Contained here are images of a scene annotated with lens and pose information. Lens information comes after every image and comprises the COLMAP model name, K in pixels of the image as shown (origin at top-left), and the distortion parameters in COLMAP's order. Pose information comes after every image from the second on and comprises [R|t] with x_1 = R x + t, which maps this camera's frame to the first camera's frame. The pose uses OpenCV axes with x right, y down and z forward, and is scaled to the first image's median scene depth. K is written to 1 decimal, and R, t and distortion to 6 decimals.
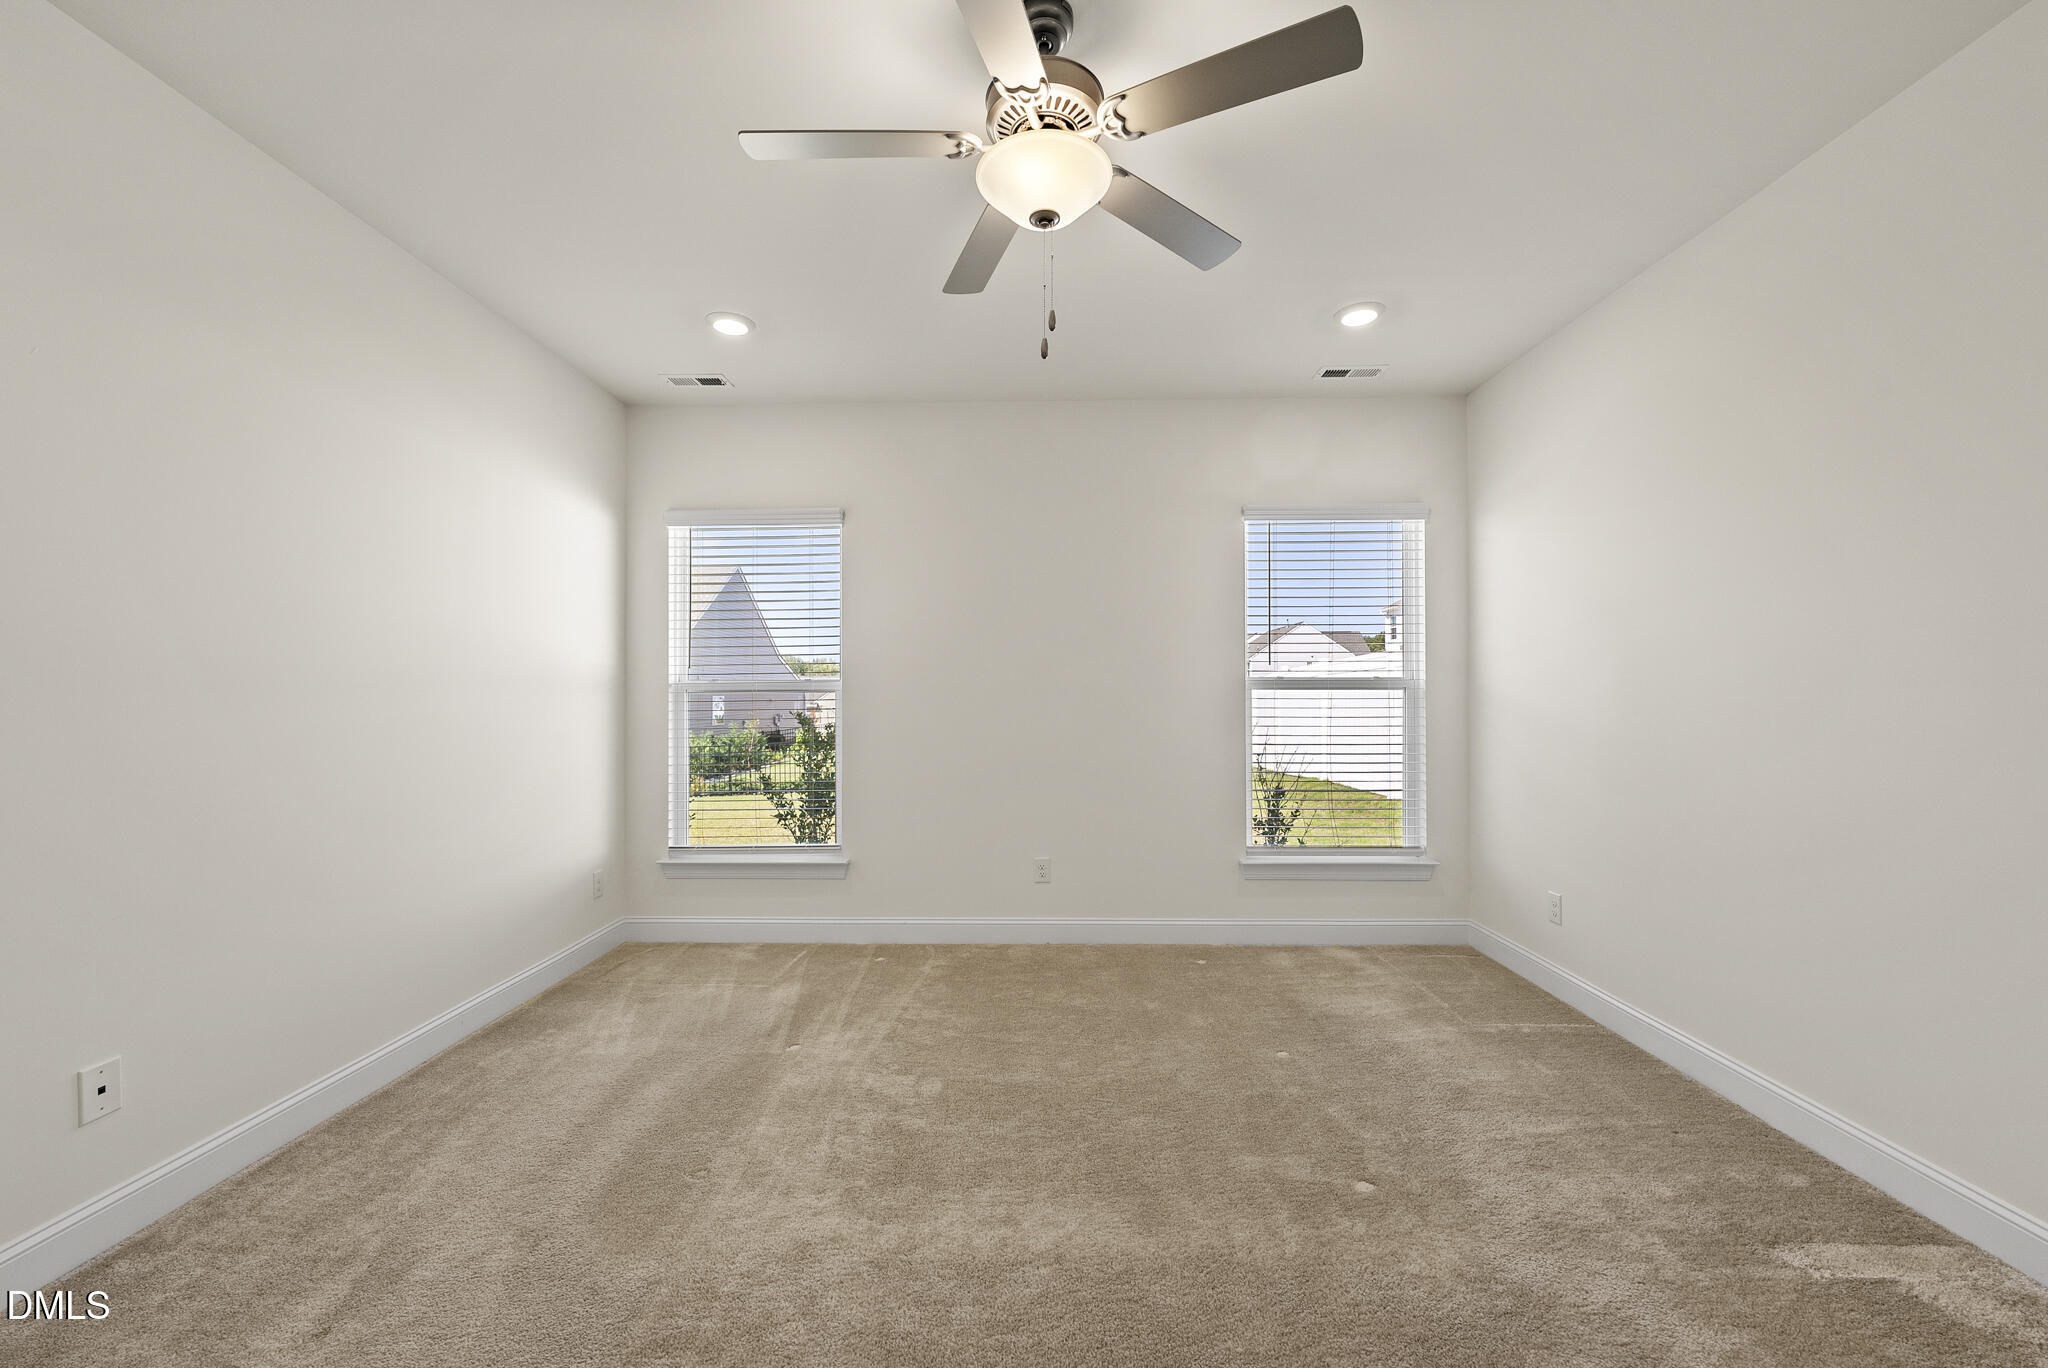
lens RADIAL K [[846.8, 0, 1002.3], [0, 846.8, 690.9], [0, 0, 1]] dist [-0.000922, 0.000268]
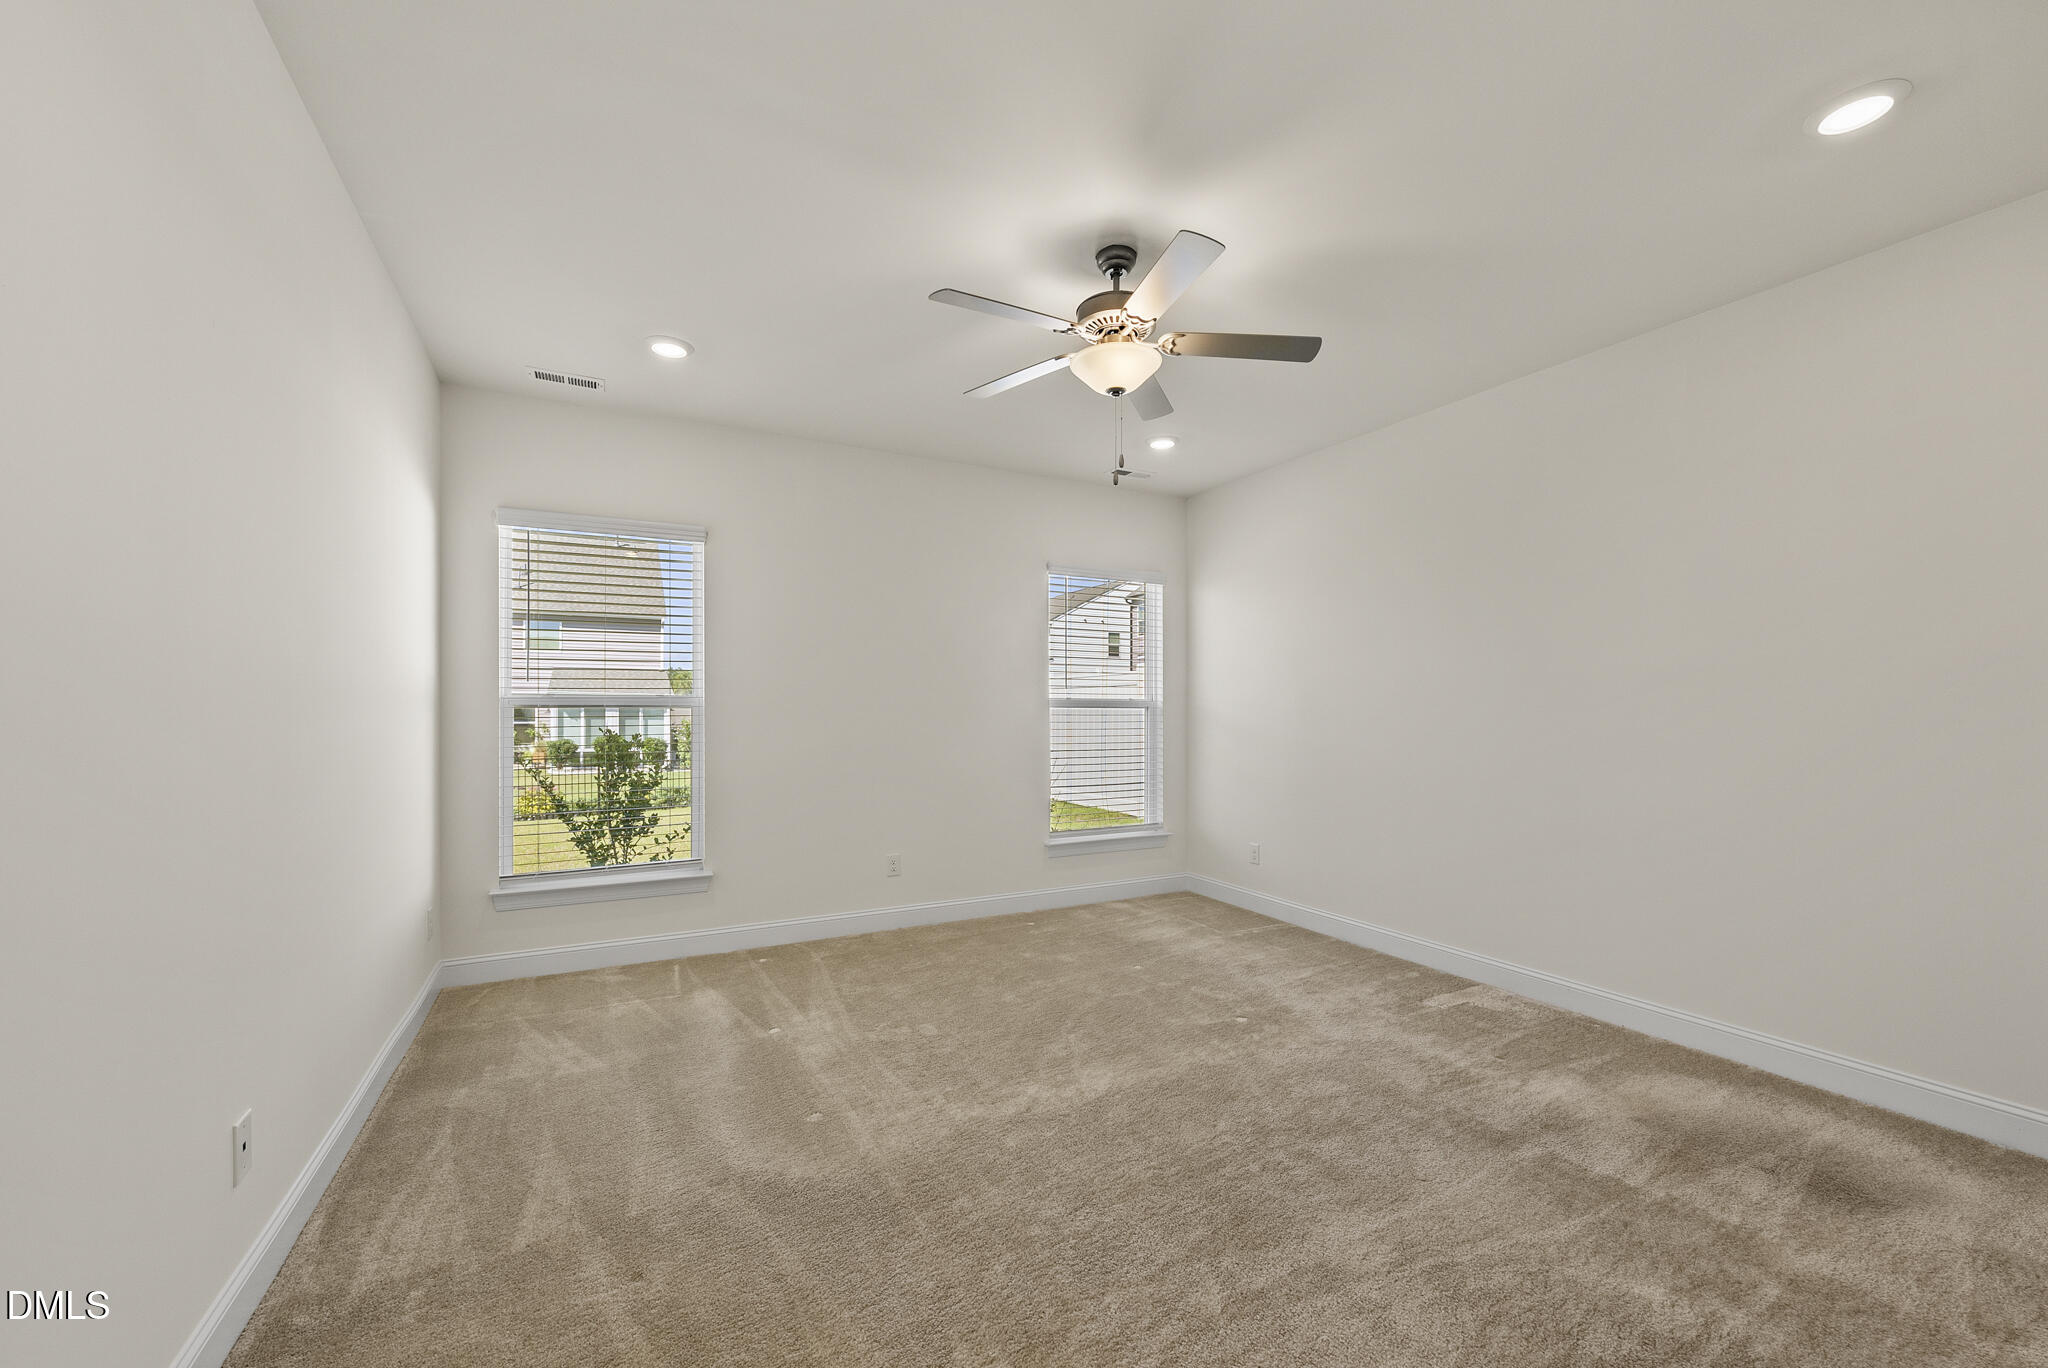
lens RADIAL K [[896.4, 0, 1029.1], [0, 896.4, 708.8], [0, 0, 1]] dist [0.000981, -0.000191]
pose [[0.853096, 0.005020, 0.521730, -0.483263], [-0.005497, 0.999985, -0.000634, 0.001270], [-0.521725, -0.002327, 0.853110, -0.140648]]
